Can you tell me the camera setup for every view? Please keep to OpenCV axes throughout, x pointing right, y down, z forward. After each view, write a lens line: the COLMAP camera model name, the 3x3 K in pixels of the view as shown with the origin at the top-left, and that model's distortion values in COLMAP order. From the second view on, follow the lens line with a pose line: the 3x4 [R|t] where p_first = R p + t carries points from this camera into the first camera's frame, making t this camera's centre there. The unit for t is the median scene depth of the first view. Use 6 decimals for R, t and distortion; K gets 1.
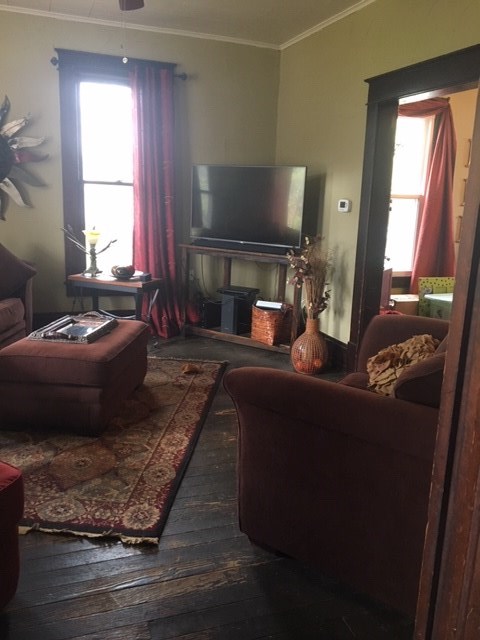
lens RADIAL K [[539.9, 0, 240.0], [0, 539.9, 320.0], [0, 0, 1]] dist [0.110027, -0.173712]
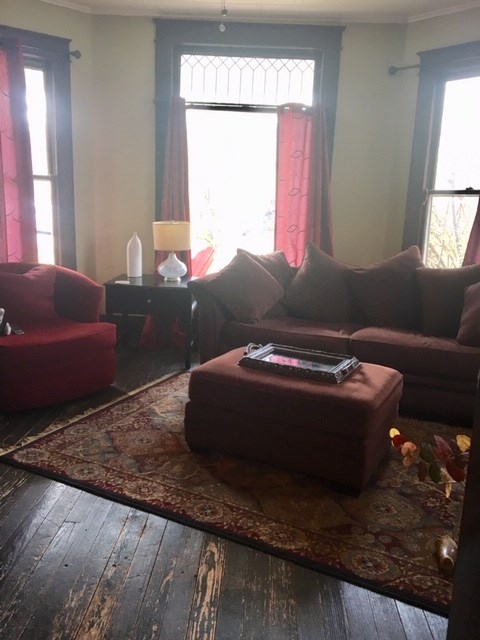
lens RADIAL K [[539.9, 0, 240.0], [0, 539.9, 320.0], [0, 0, 1]] dist [0.110027, -0.173712]
pose [[-0.391109, 0.145008, -0.908849, 0.361423], [-0.239125, 0.937584, 0.252497, -0.174624], [0.888737, 0.316083, -0.332023, 0.892398]]
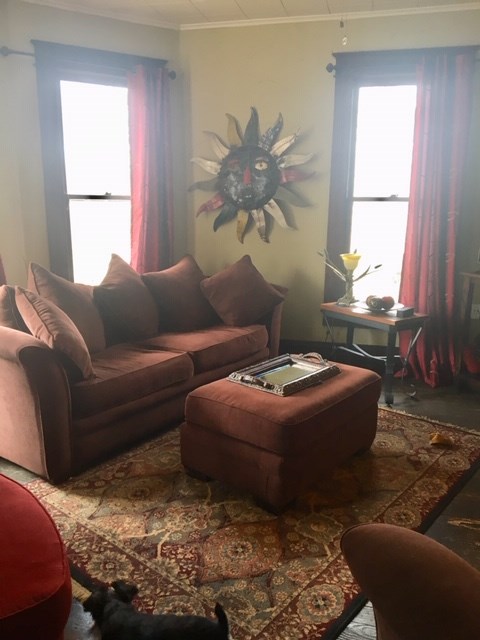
lens RADIAL K [[539.9, 0, 240.0], [0, 539.9, 320.0], [0, 0, 1]] dist [0.110027, -0.173712]
pose [[0.827197, 0.088475, -0.554903, 0.079803], [-0.101415, 0.994816, 0.007437, -0.050125], [0.552685, 0.050123, 0.831882, 0.190525]]
